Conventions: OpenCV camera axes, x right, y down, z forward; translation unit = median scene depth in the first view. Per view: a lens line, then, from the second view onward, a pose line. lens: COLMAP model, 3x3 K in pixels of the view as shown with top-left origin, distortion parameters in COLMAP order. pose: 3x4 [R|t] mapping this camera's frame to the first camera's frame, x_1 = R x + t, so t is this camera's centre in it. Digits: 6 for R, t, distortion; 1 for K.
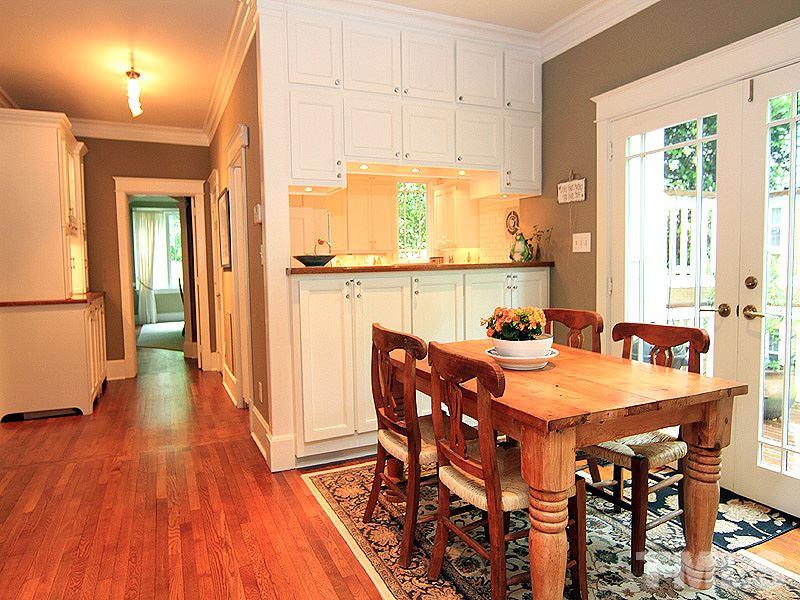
lens RADIAL K [[515.7, 0, 398.8], [0, 515.7, 298.1], [0, 0, 1]] dist [0.001647, -0.000455]
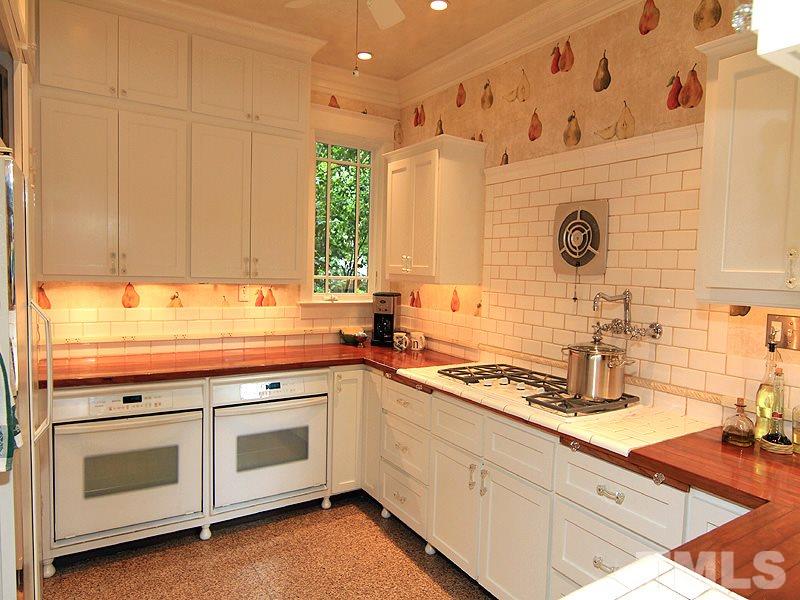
lens RADIAL K [[515.7, 0, 401.8], [0, 515.7, 300.4], [0, 0, 1]] dist [0.001647, -0.000455]
pose [[0.990925, 0.039971, 0.128339, 0.023523], [-0.039731, 0.999201, -0.004435, -0.075640], [-0.128413, -0.000704, 0.991721, 0.519394]]
